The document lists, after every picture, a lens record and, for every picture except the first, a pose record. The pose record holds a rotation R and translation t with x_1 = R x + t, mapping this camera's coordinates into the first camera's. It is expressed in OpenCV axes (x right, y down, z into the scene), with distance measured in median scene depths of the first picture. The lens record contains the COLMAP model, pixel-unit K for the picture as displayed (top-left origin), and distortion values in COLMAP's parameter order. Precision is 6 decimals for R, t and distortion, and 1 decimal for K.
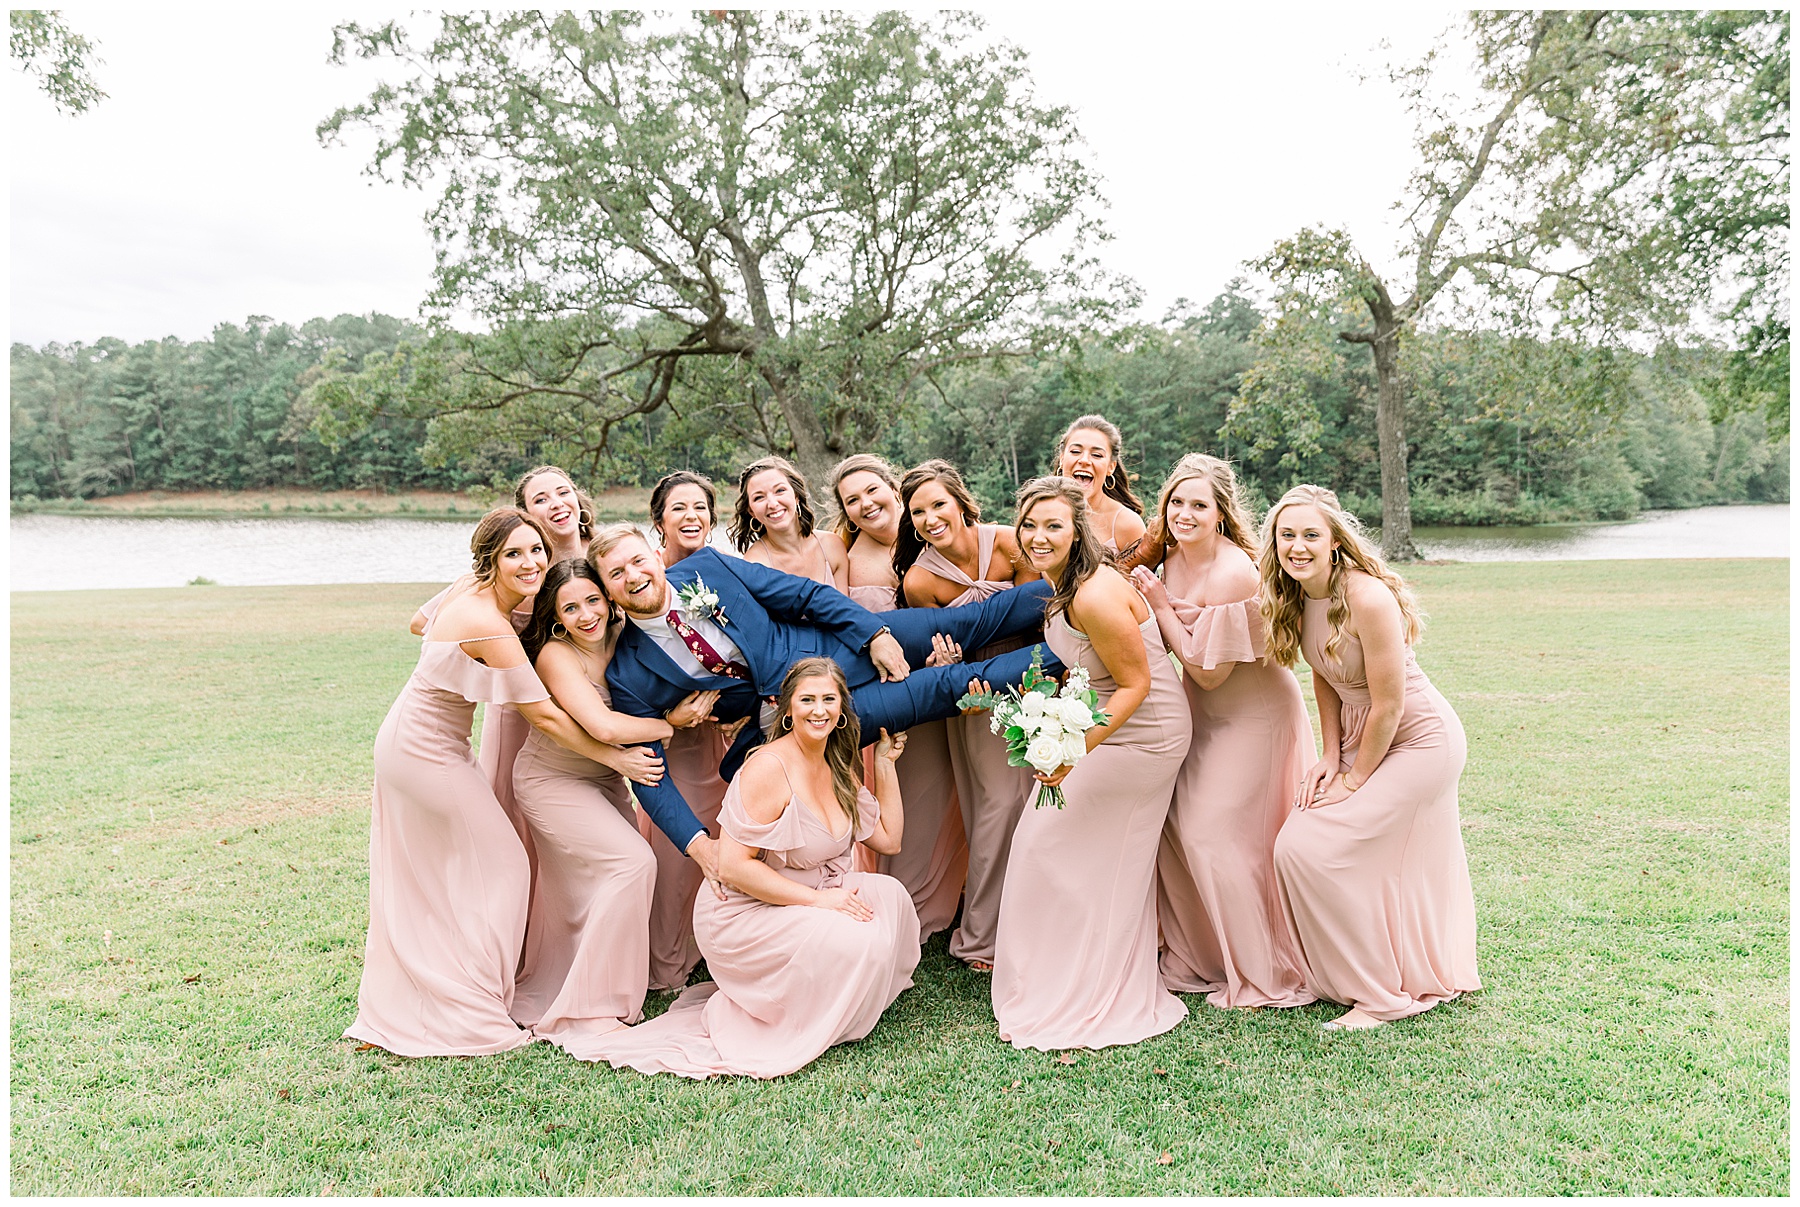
lens RADIAL K [[1557.7, 0, 958.5], [0, 1557.7, 566.7], [0, 0, 1]] dist [0.019486, -0.011956]
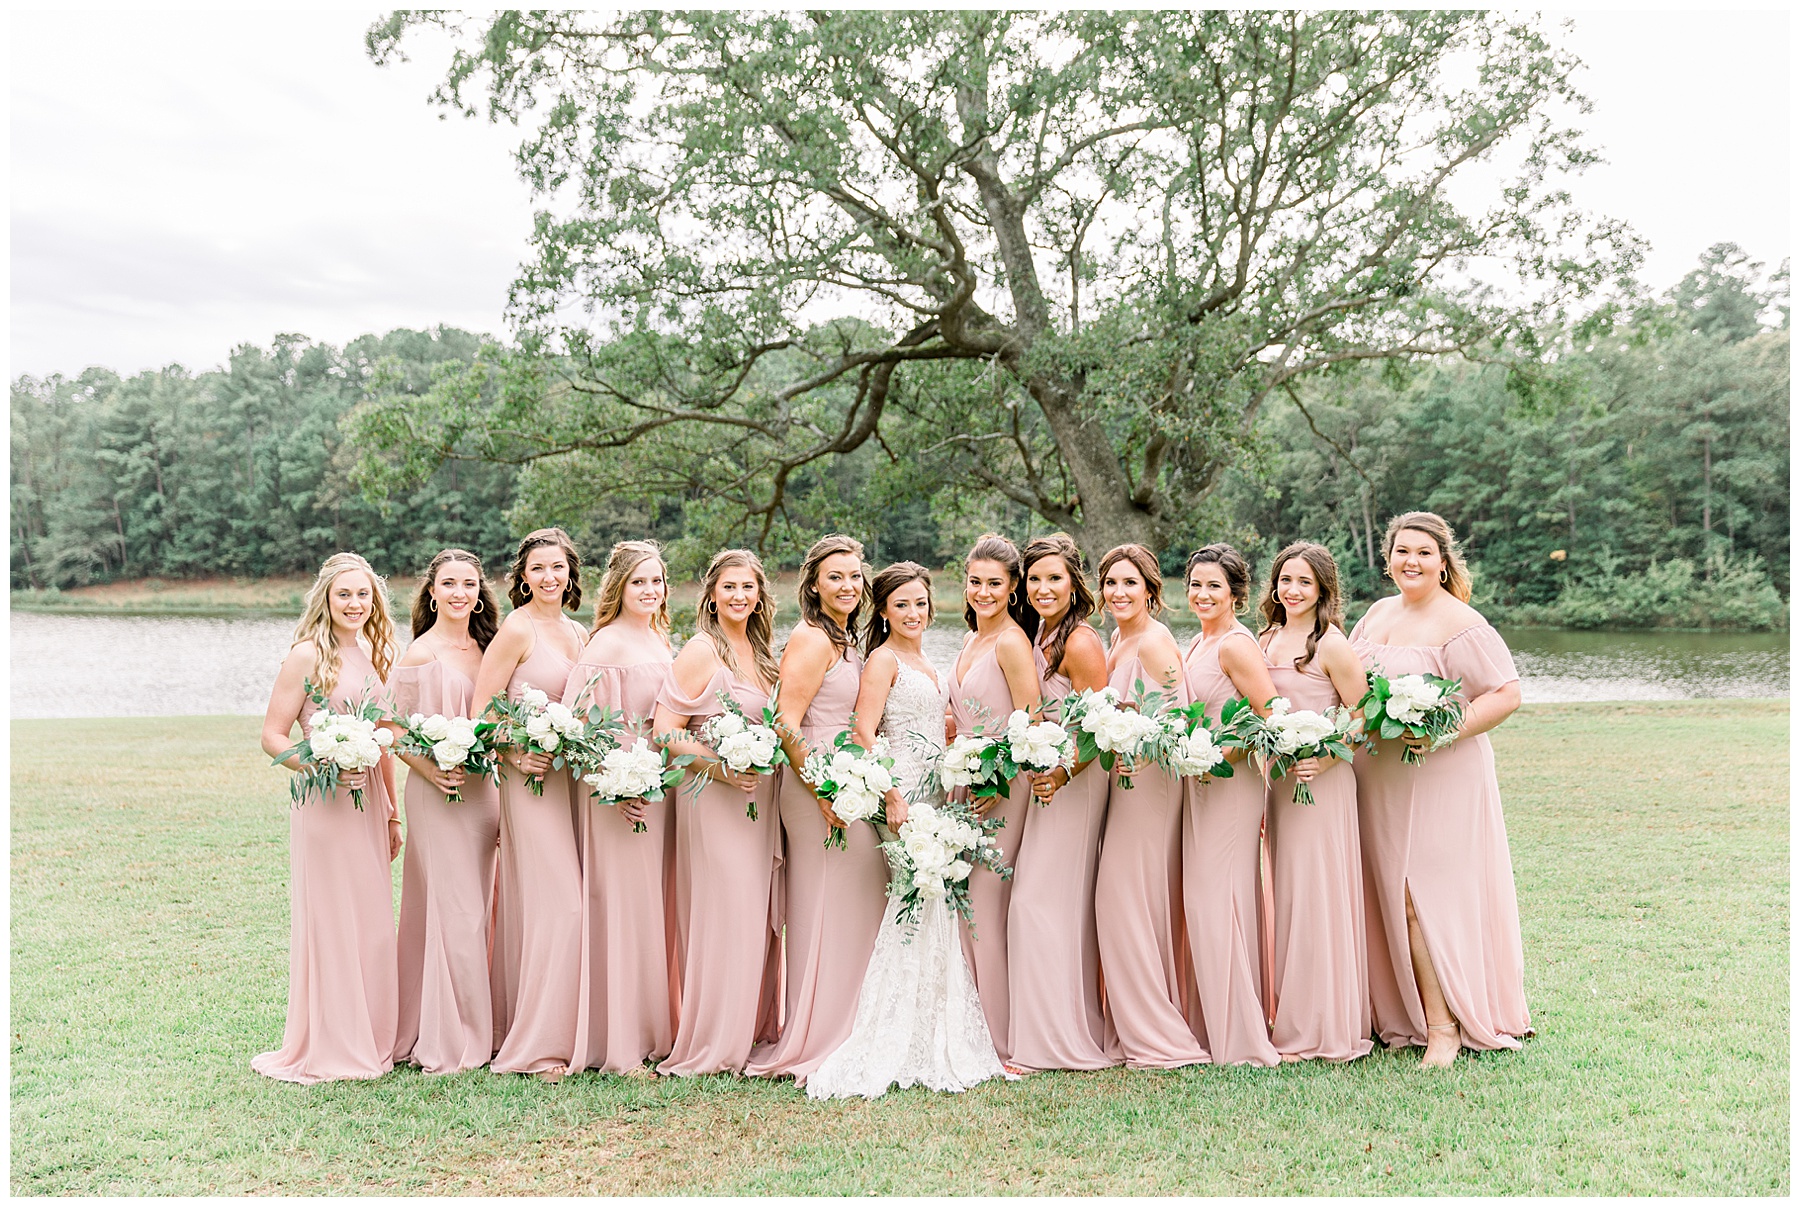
lens RADIAL K [[2278.9, 0, 890.2], [0, 2278.9, 618.9], [0, 0, 1]] dist [0.013142, -0.043342]
pose [[0.986817, 0.001542, -0.161832, -0.028791], [-0.006471, 0.999531, -0.029932, -0.001944], [0.161710, 0.030585, 0.986364, 0.076104]]
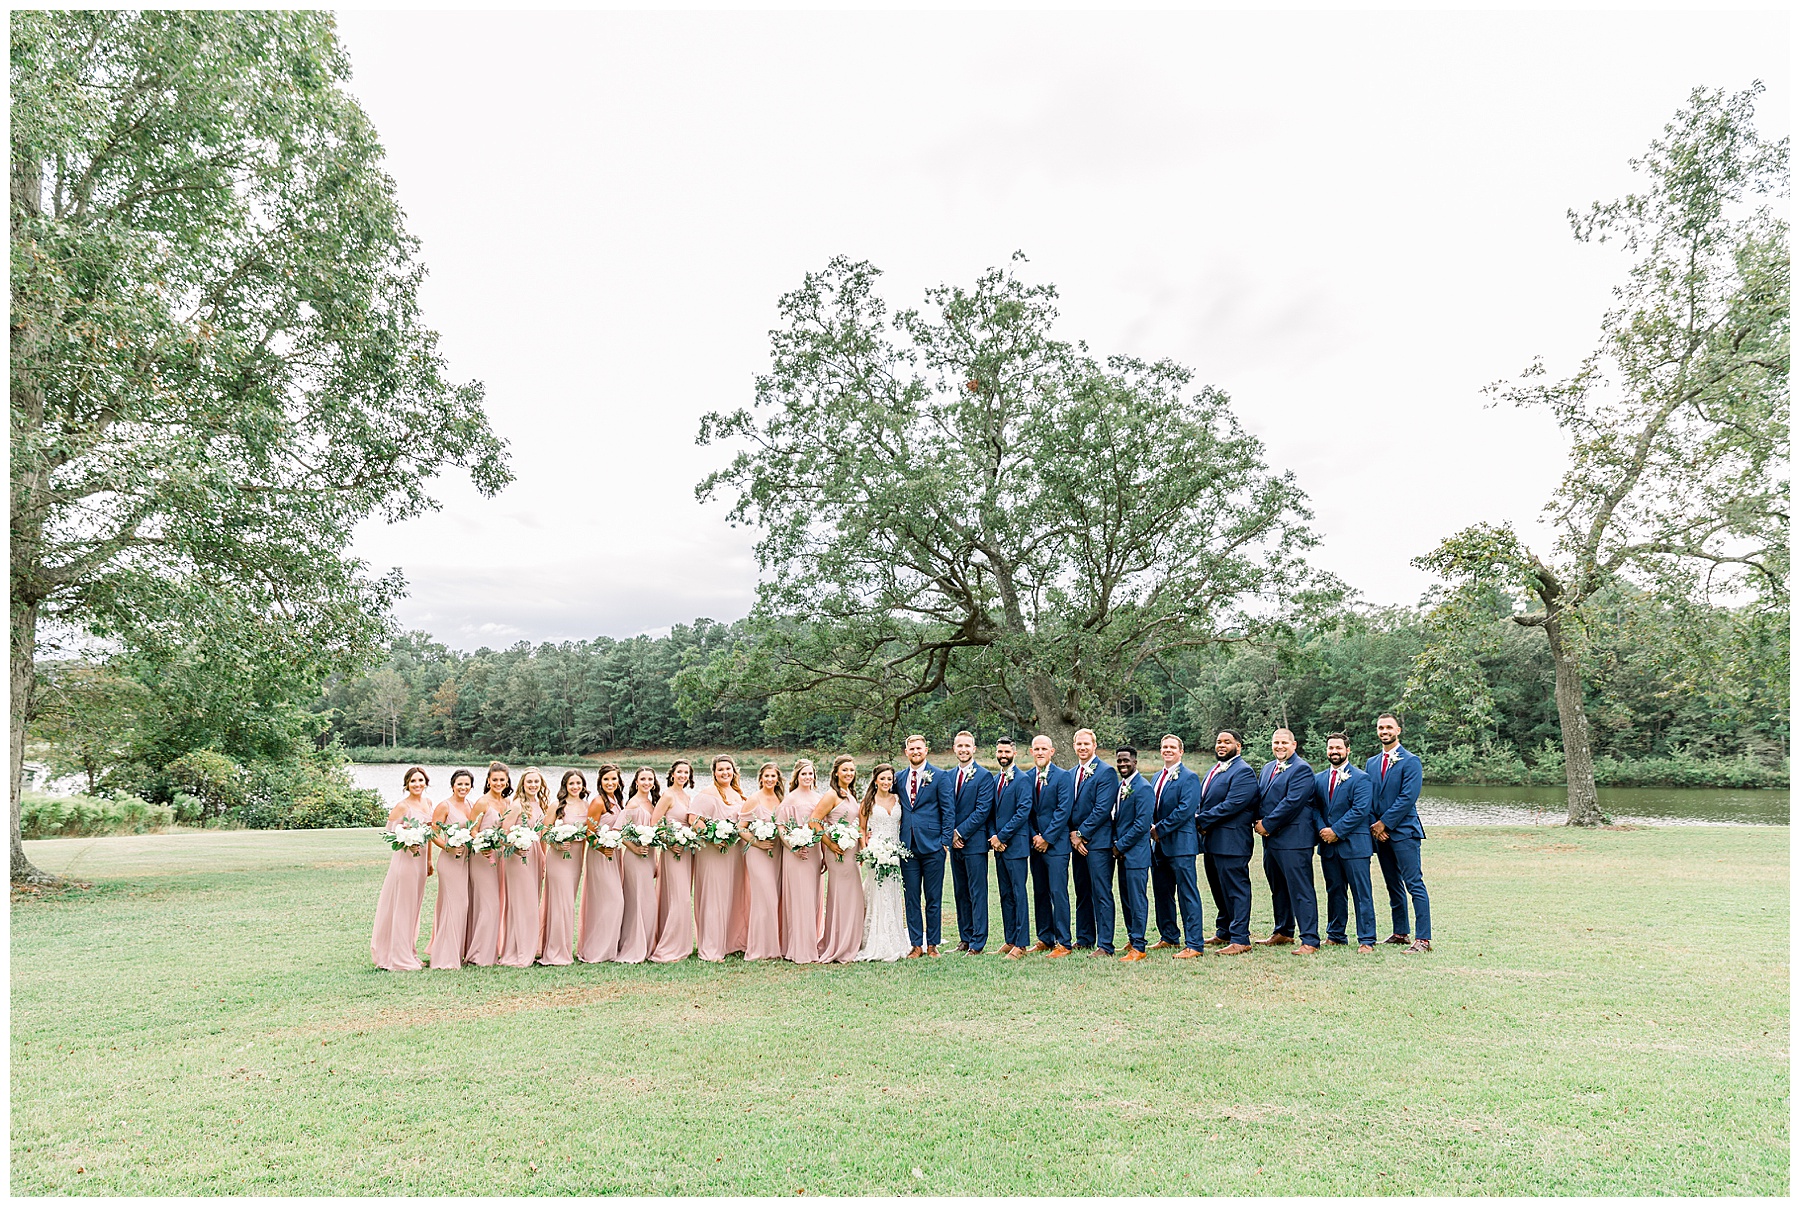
lens RADIAL K [[1264.0, 0, 900.0], [0, 1264.0, 603.5], [0, 0, 1]] dist [0.012130, 0.001617]
pose [[0.963067, -0.026540, -0.267951, 0.054170], [-0.017466, 0.986877, -0.160524, -0.005005], [0.268695, 0.159276, 0.949965, 0.010268]]
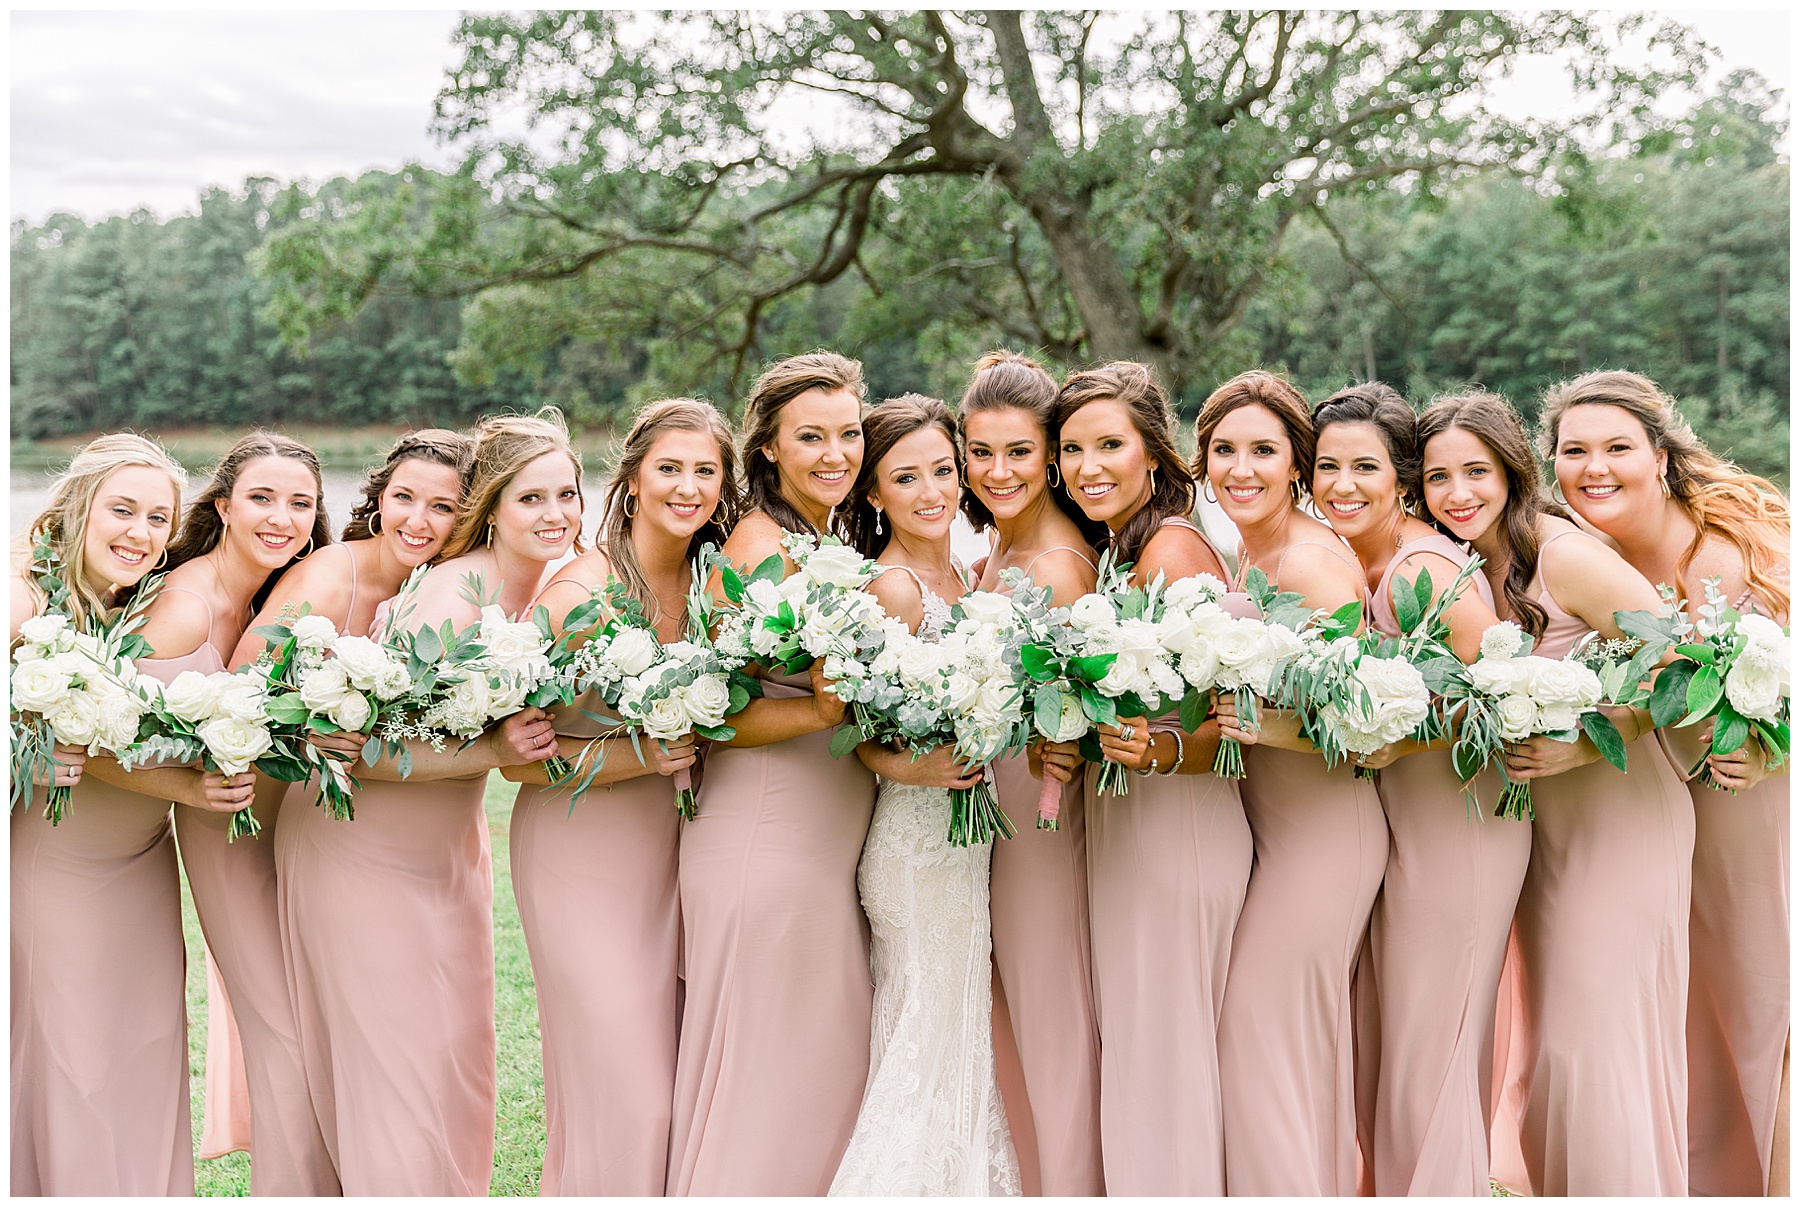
lens RADIAL K [[2278.9, 0, 890.2], [0, 2278.9, 618.9], [0, 0, 1]] dist [0.013142, -0.043342]
pose [[0.987381, 0.004918, -0.158285, -0.040761], [0.001131, 0.999273, 0.038105, -0.006940], [0.158358, -0.037804, 0.986658, 0.165223]]
